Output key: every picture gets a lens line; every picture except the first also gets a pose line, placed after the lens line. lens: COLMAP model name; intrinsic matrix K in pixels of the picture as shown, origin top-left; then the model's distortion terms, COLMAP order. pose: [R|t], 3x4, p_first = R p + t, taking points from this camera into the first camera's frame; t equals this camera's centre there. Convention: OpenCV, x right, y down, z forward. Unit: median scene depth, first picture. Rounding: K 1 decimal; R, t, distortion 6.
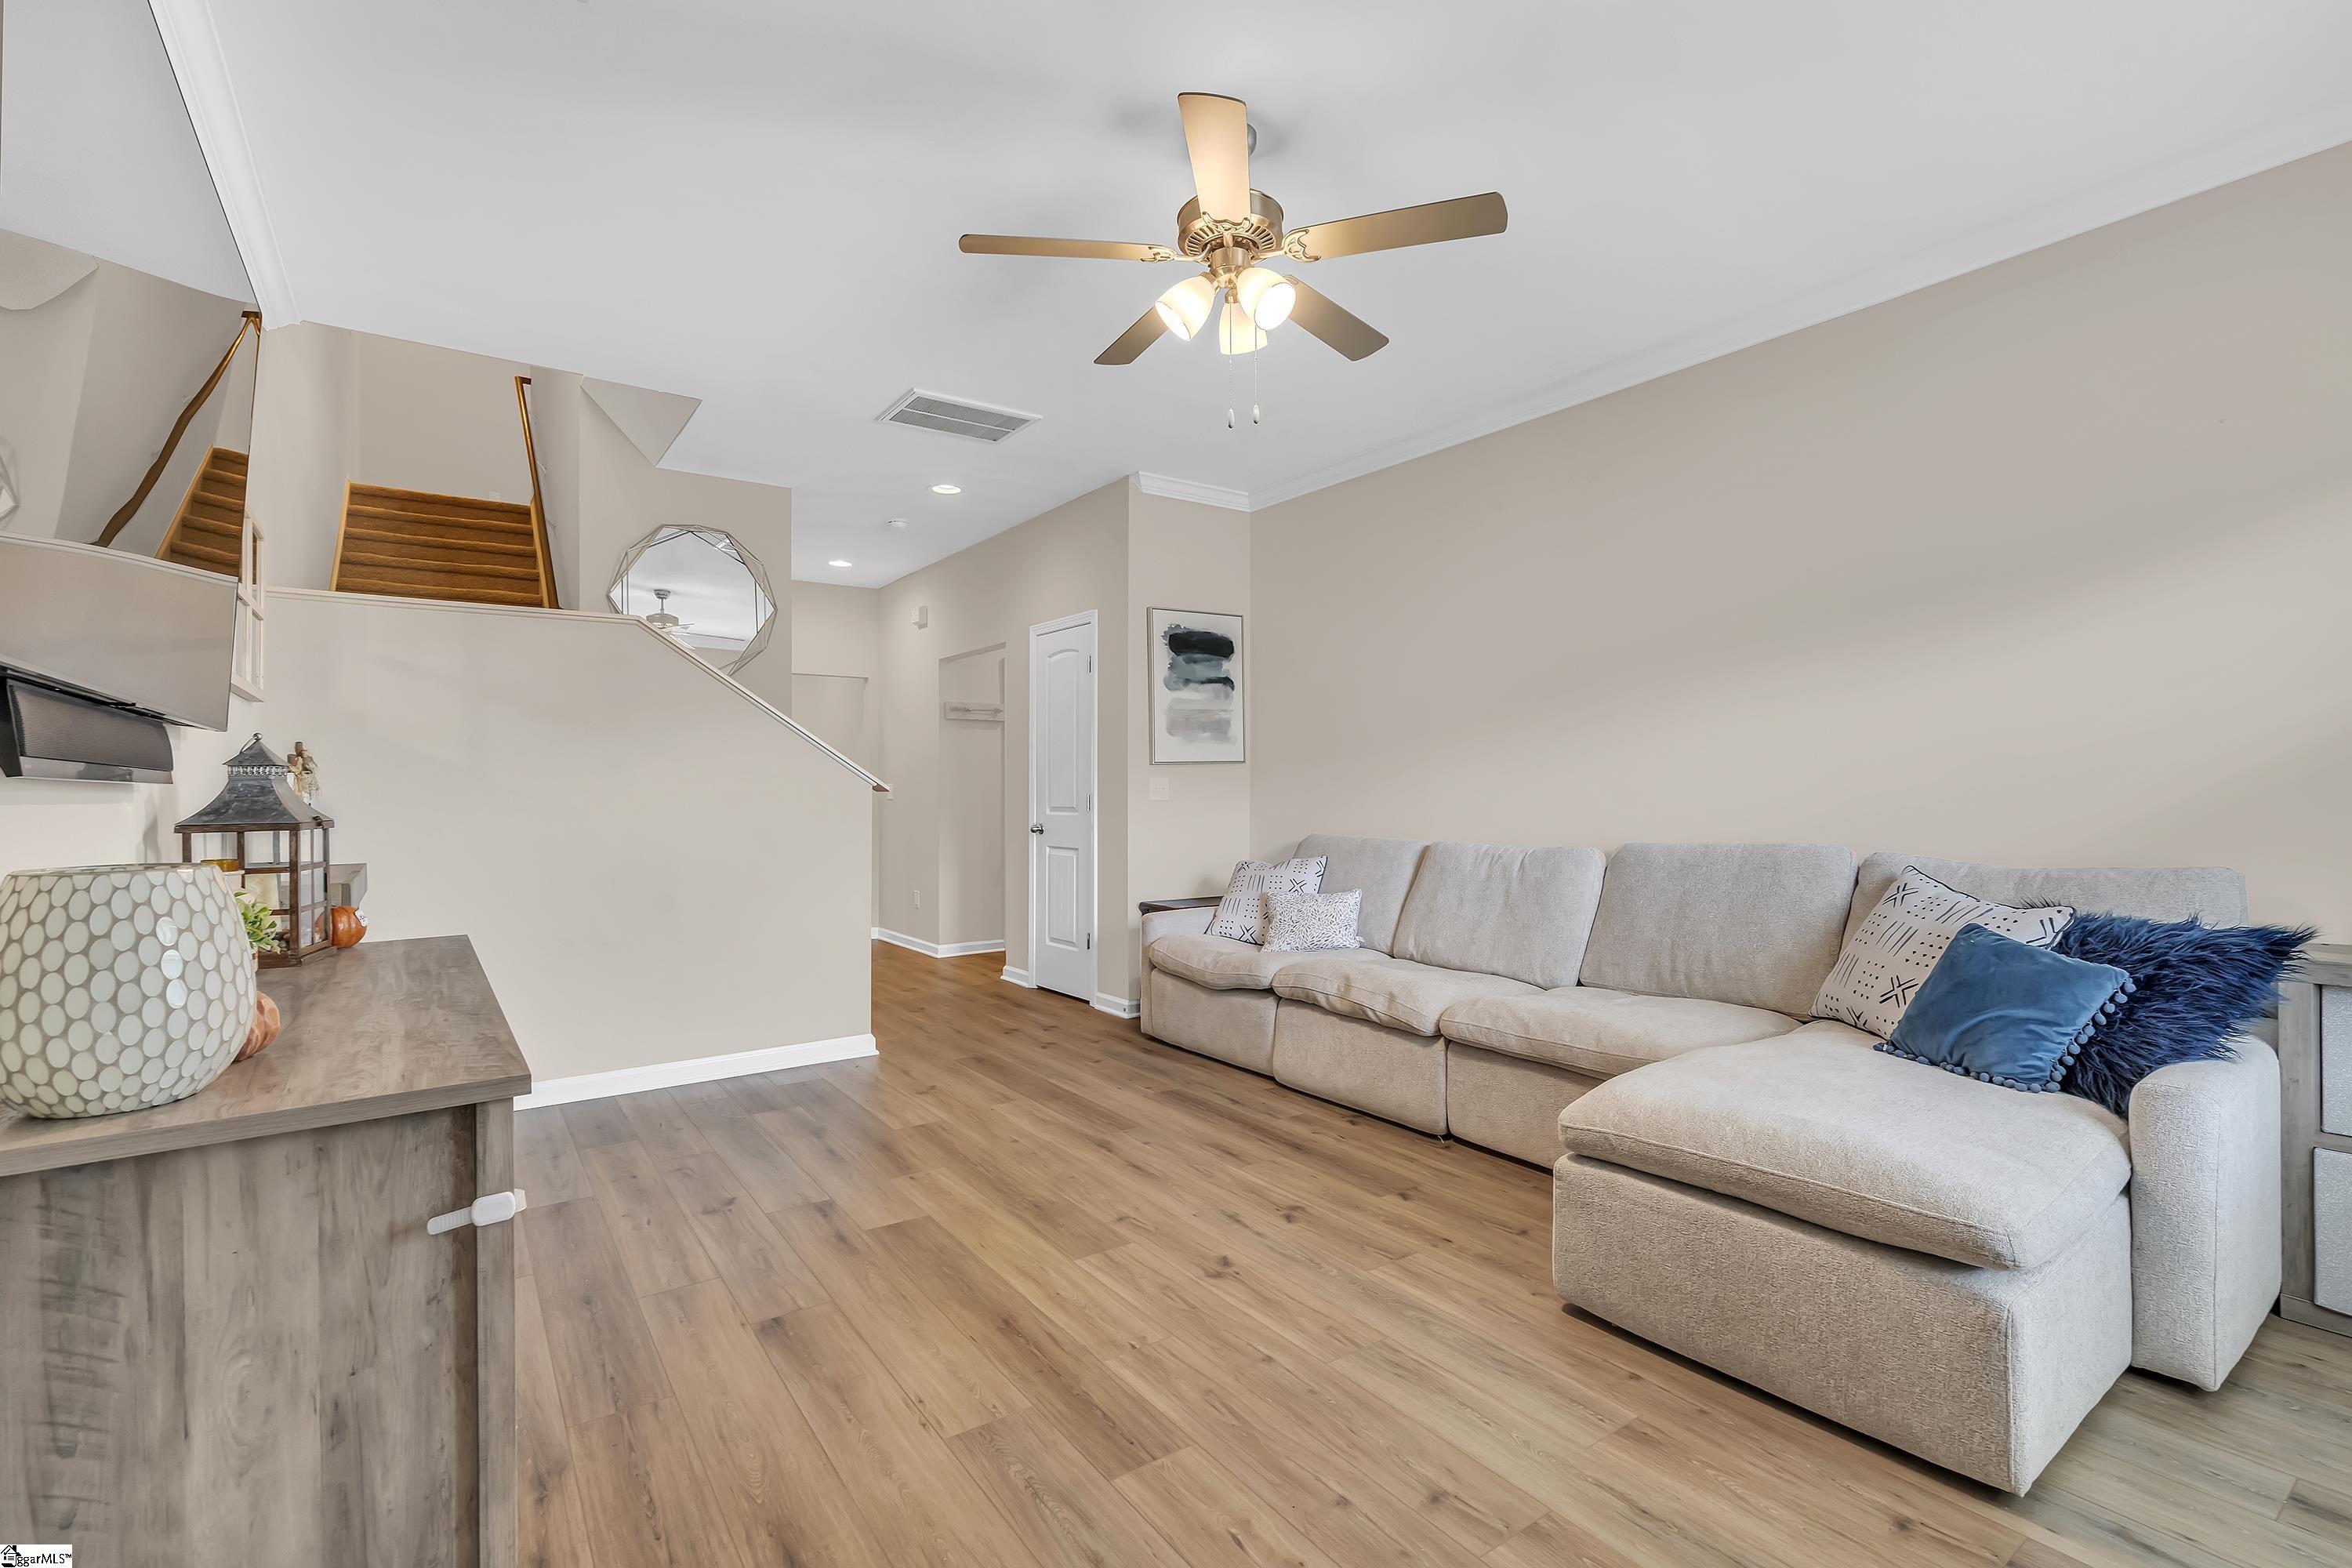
lens RADIAL K [[1057.8, 0, 1170.4], [0, 1057.8, 784.0], [0, 0, 1]] dist [-0.003470, -0.000506]
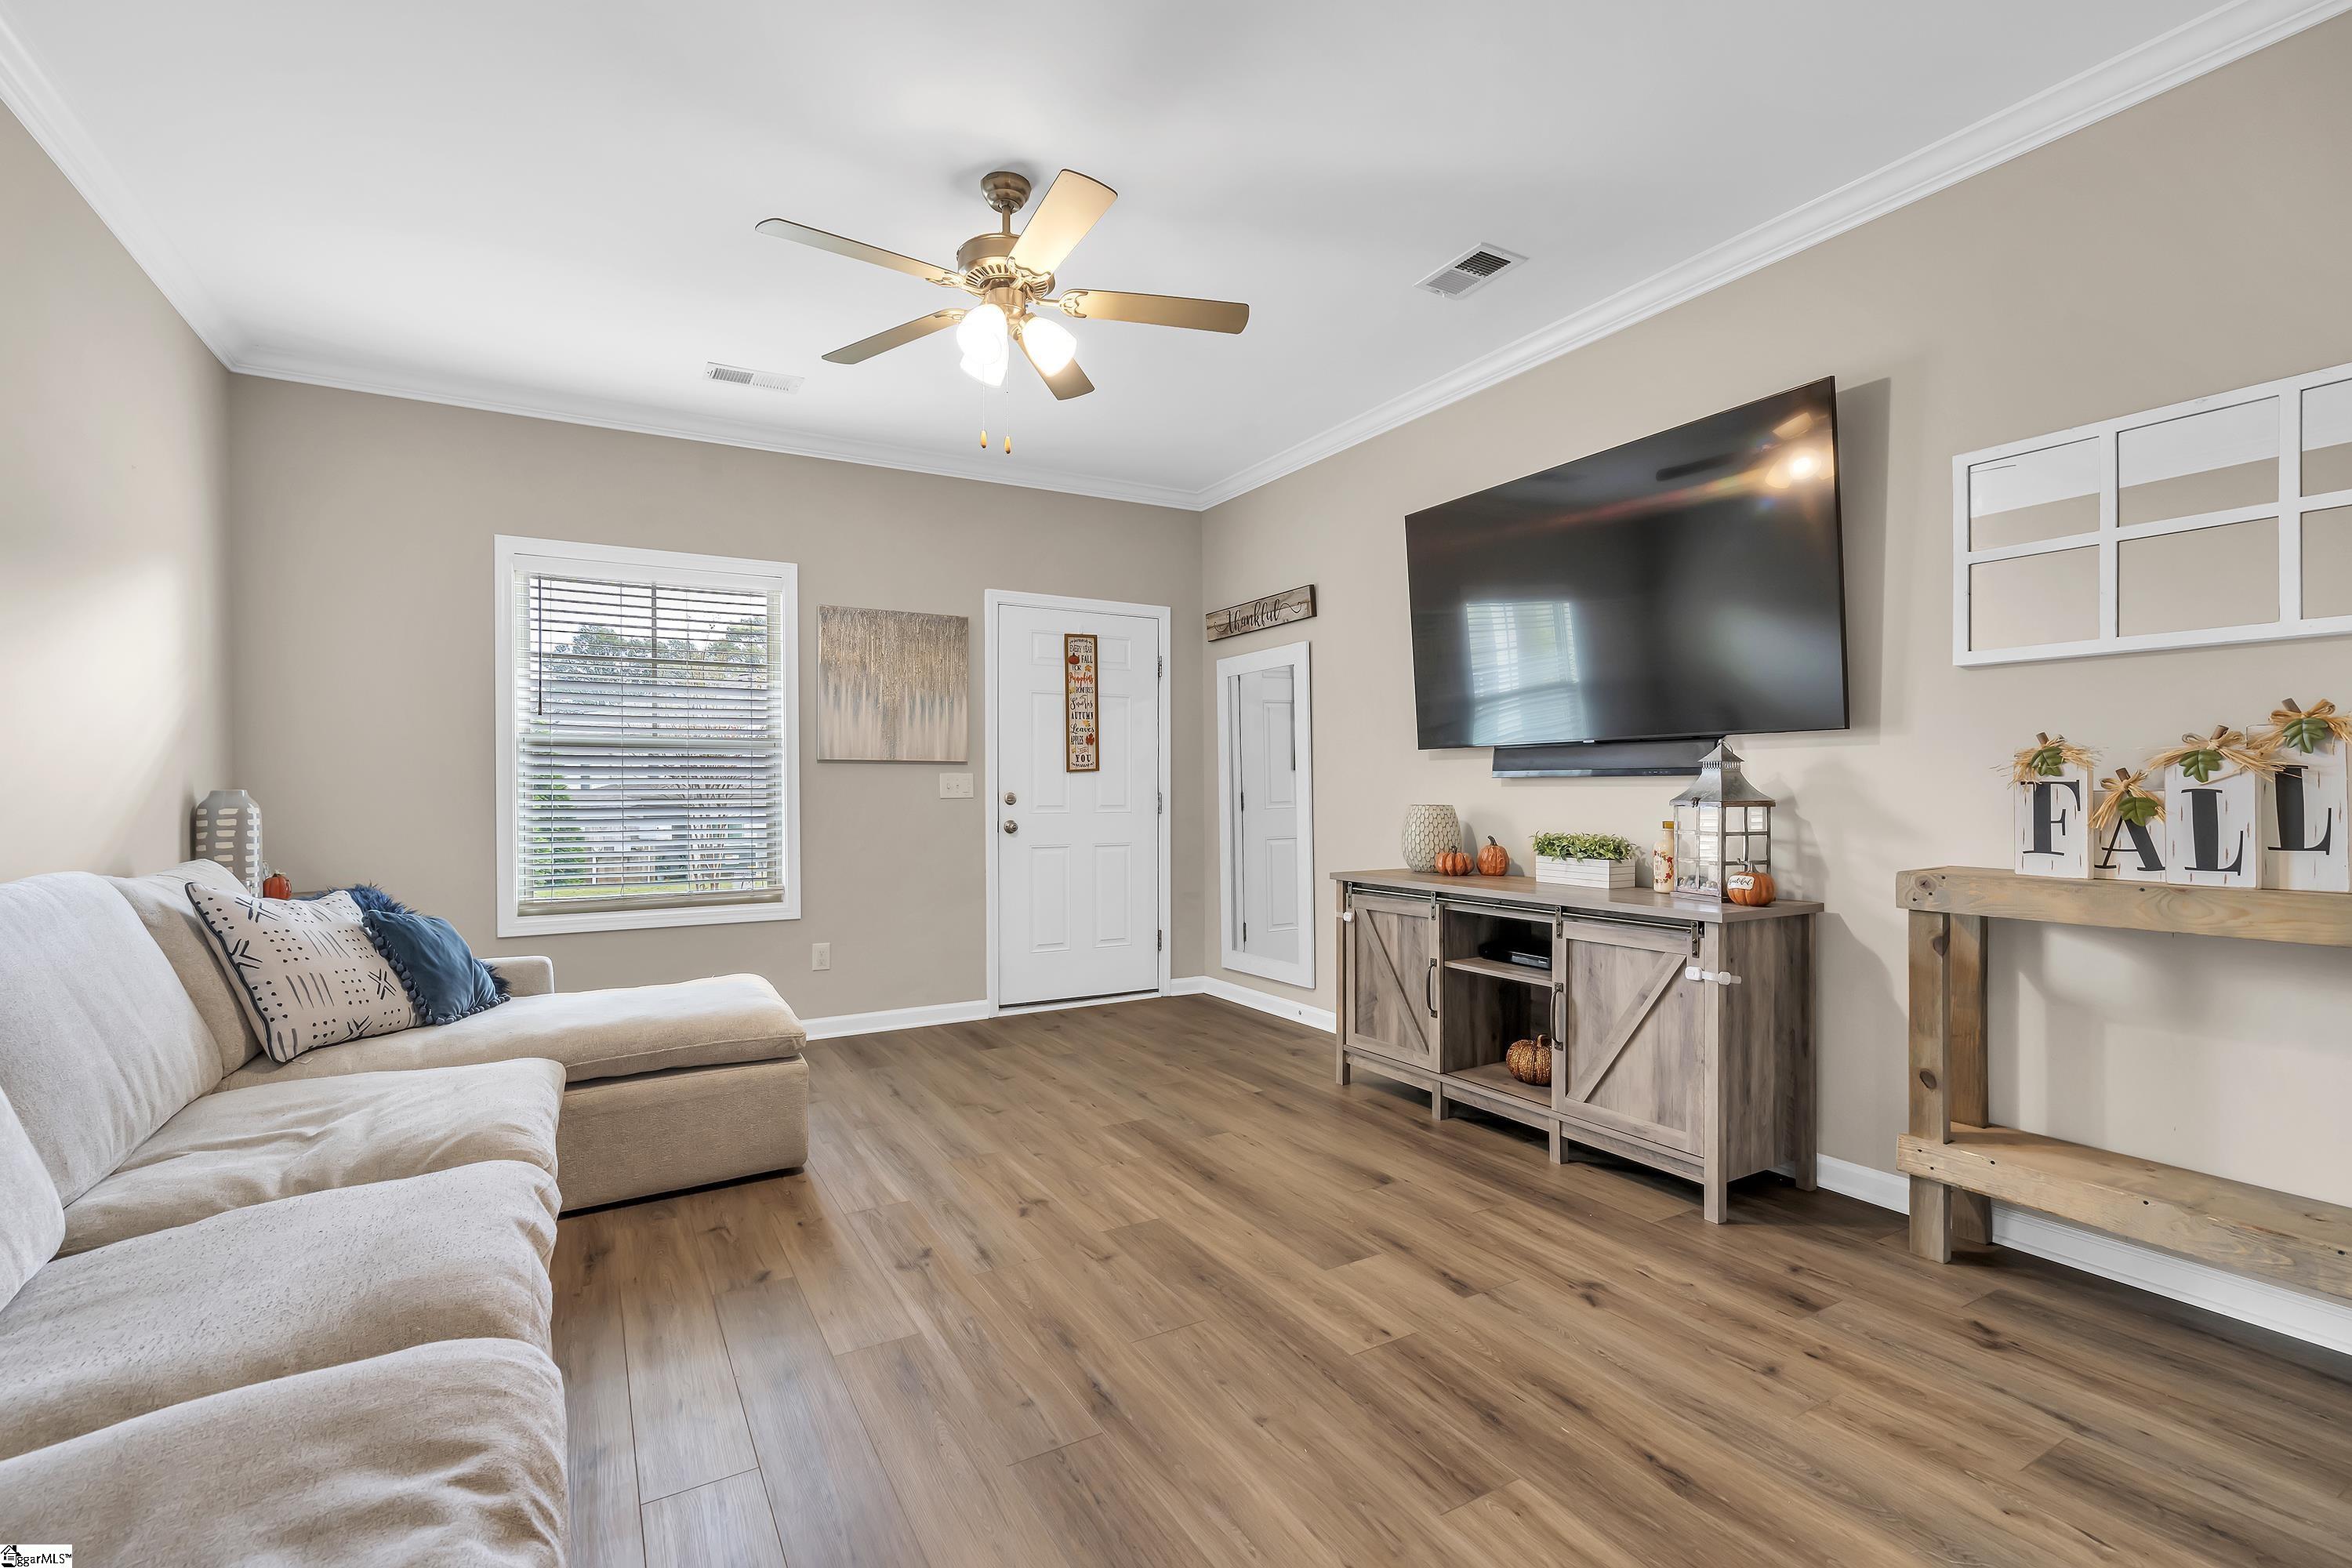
lens RADIAL K [[1028.4, 0, 1176.0], [0, 1028.4, 784.0], [0, 0, 1]] dist [-0.001999, -0.000166]
pose [[-0.996191, 0.013855, 0.086086, -0.205531], [0.013216, 0.999881, -0.007995, 0.013985], [-0.086186, -0.006827, -0.996256, 2.061666]]
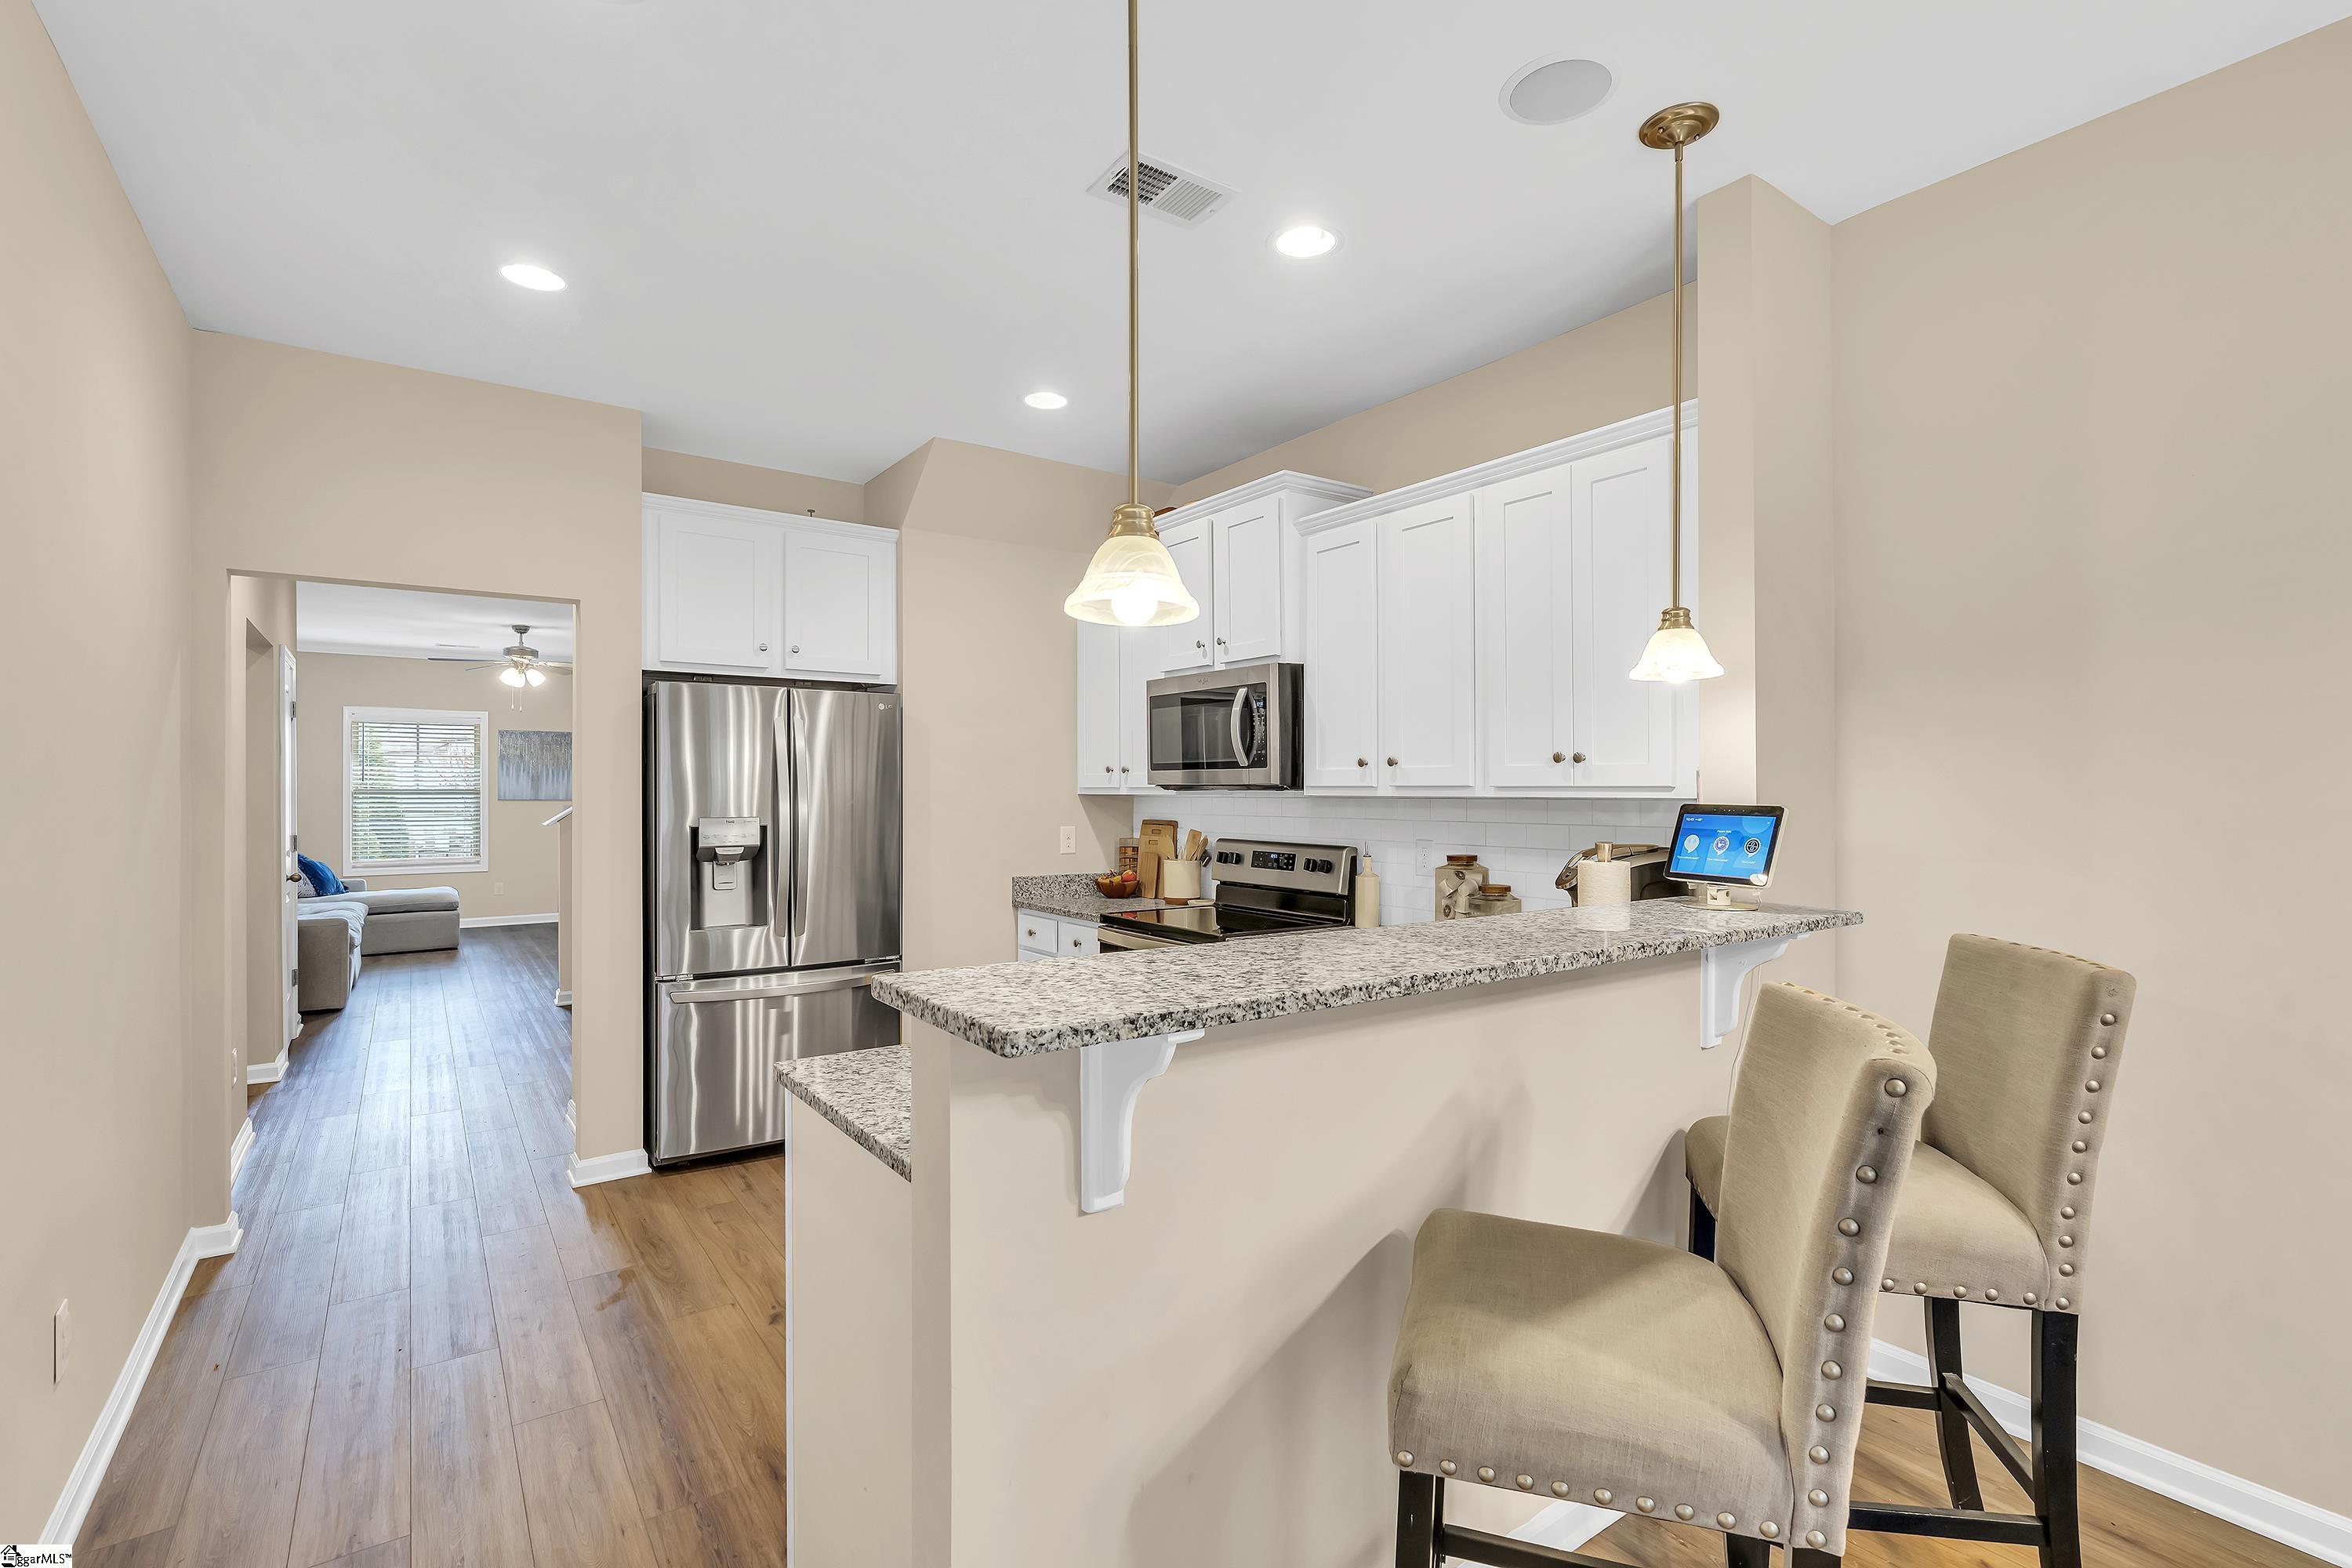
lens RADIAL K [[1076.3, 0, 1176.0], [0, 1076.3, 784.0], [0, 0, 1]] dist [-0.004843, -0.000152]
pose [[-0.999896, 0.009639, -0.010734, -0.313273], [0.009818, 0.999811, -0.016765, 0.011659], [0.010571, -0.016868, -0.999802, 2.206870]]
